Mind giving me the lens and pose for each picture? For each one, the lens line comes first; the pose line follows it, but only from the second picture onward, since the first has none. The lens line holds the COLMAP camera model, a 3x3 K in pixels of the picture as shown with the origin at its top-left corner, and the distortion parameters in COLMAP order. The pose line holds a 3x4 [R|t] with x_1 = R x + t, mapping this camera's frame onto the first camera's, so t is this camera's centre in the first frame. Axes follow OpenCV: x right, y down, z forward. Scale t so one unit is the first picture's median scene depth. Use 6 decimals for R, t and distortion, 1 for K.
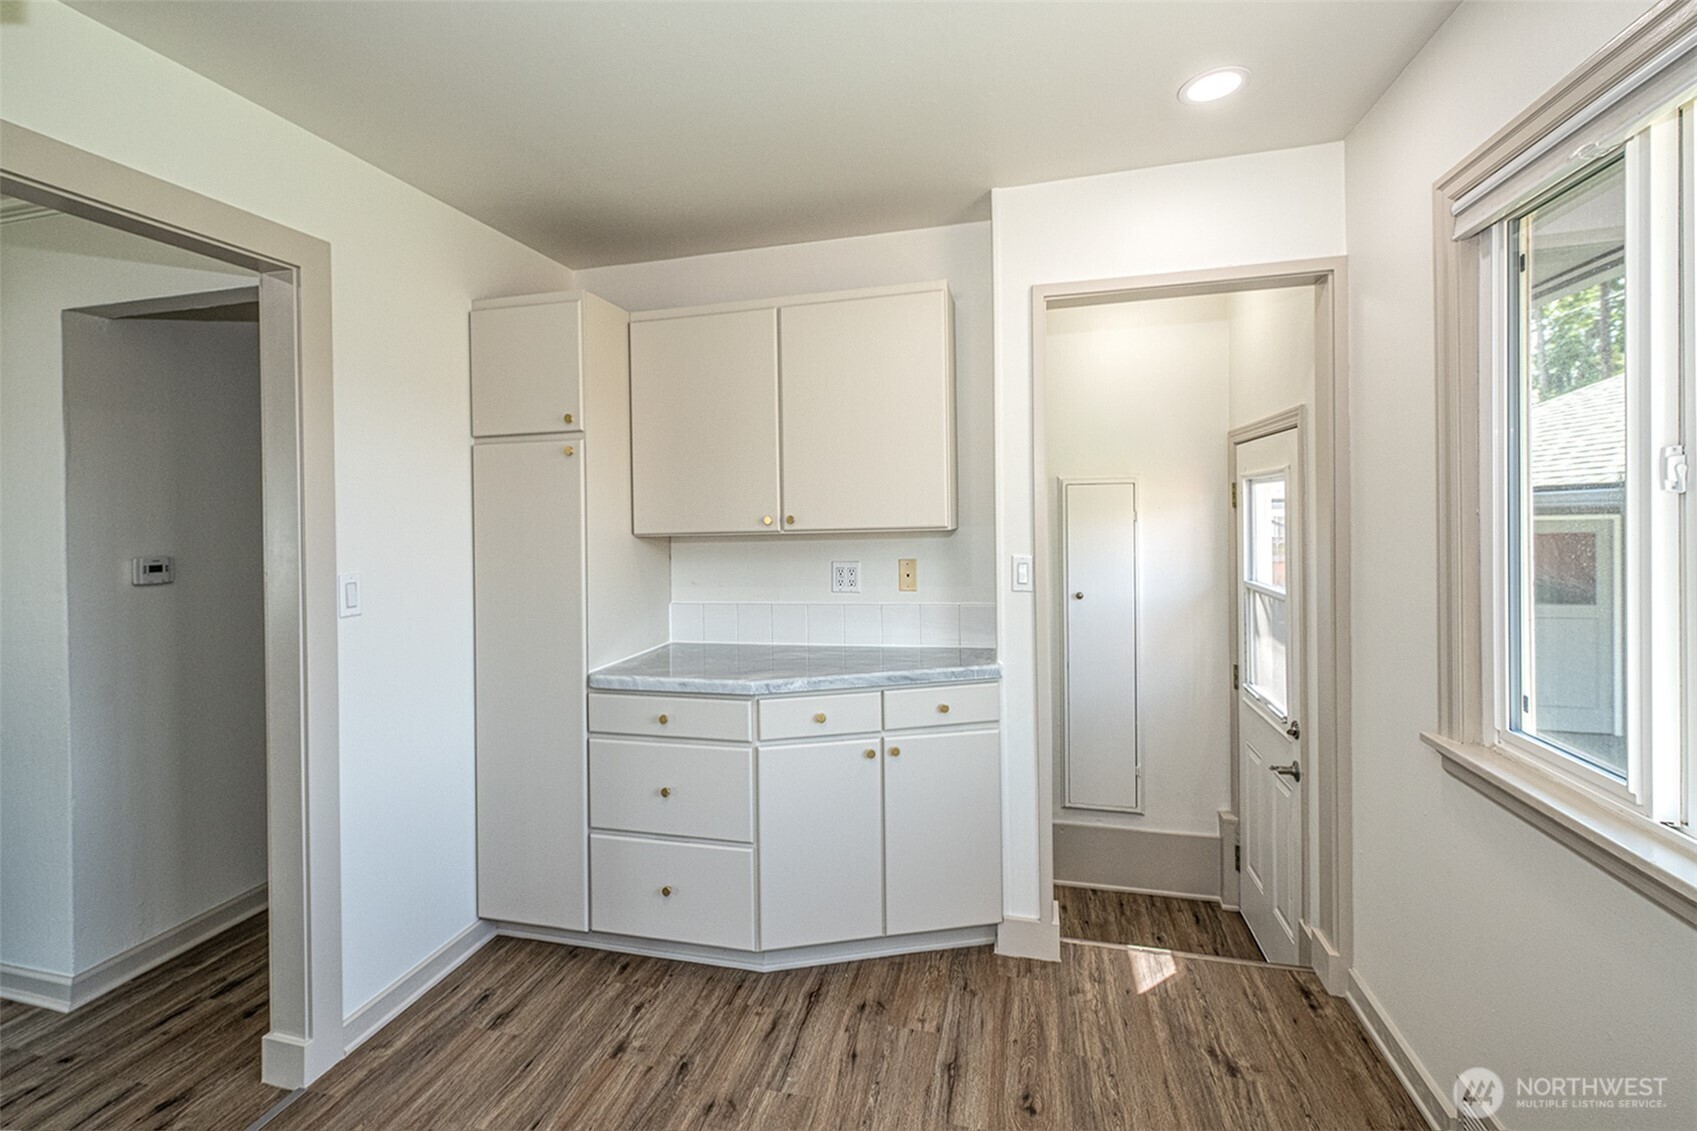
lens RADIAL K [[793.1, 0, 814.0], [0, 793.1, 514.6], [0, 0, 1]] dist [-0.000309, -0.000051]
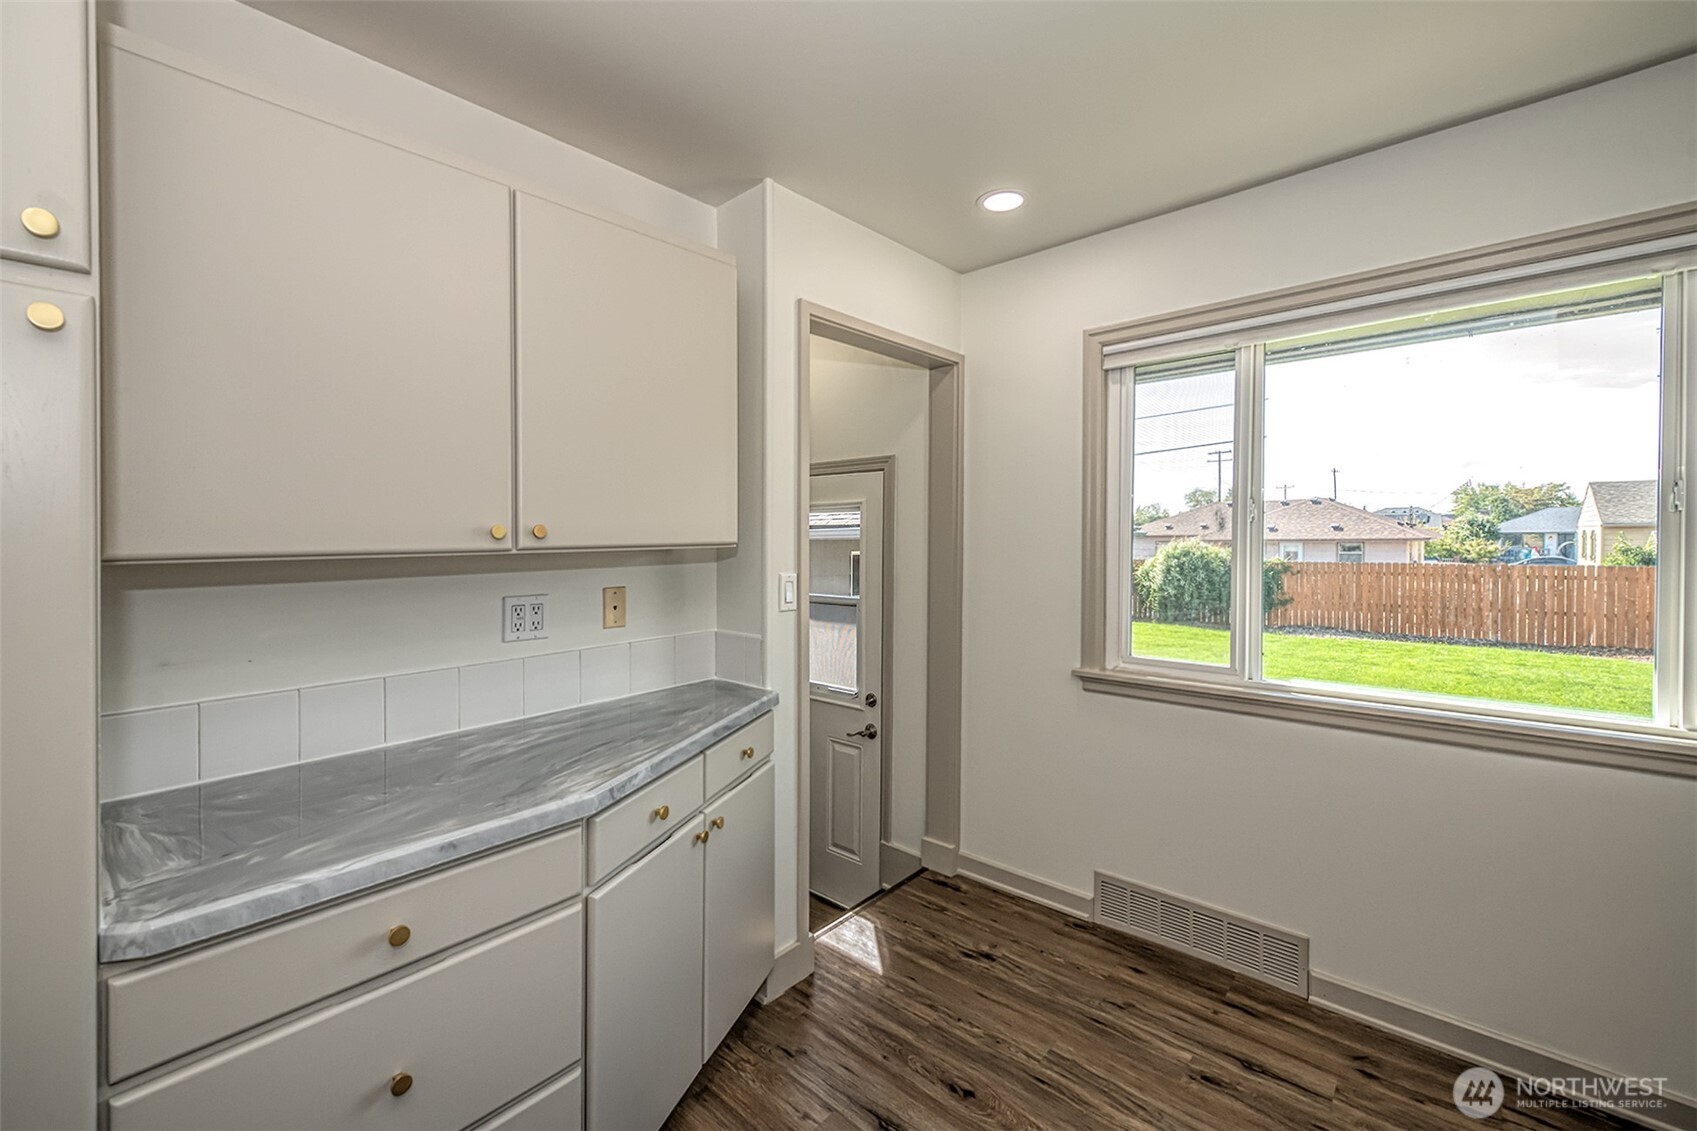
lens RADIAL K [[680.2, 0, 897.9], [0, 680.2, 547.6], [0, 0, 1]] dist [0.000192, -0.000133]
pose [[0.392334, 0.003071, 0.919818, -0.452929], [0.000881, 0.999993, -0.003715, 0.023341], [-0.919822, 0.002268, 0.392329, 0.556509]]
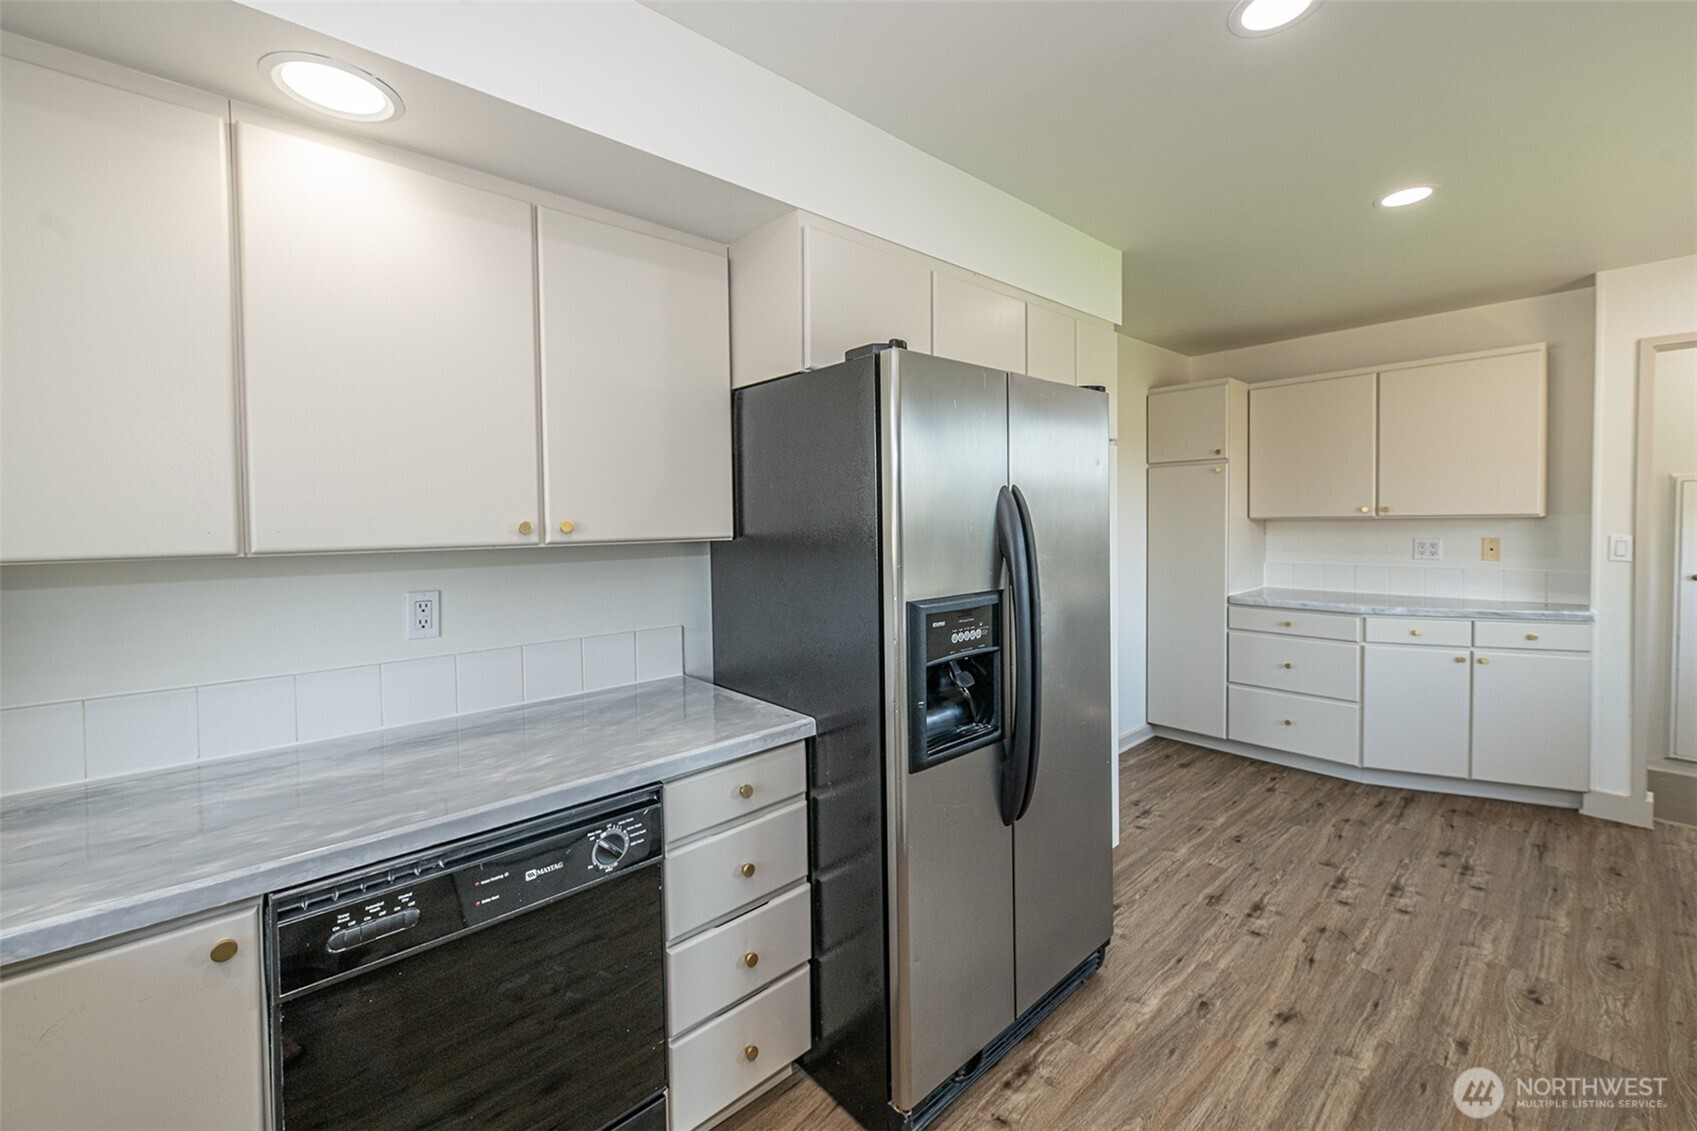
lens RADIAL K [[667.0, 0, 746.8], [0, 667.0, 525.4], [0, 0, 1]] dist [0.000879, -0.000552]
pose [[0.792106, 0.019826, -0.610061, -0.242212], [-0.004298, 0.999629, 0.026906, 0.009005], [0.610368, -0.018690, 0.791897, -0.874421]]
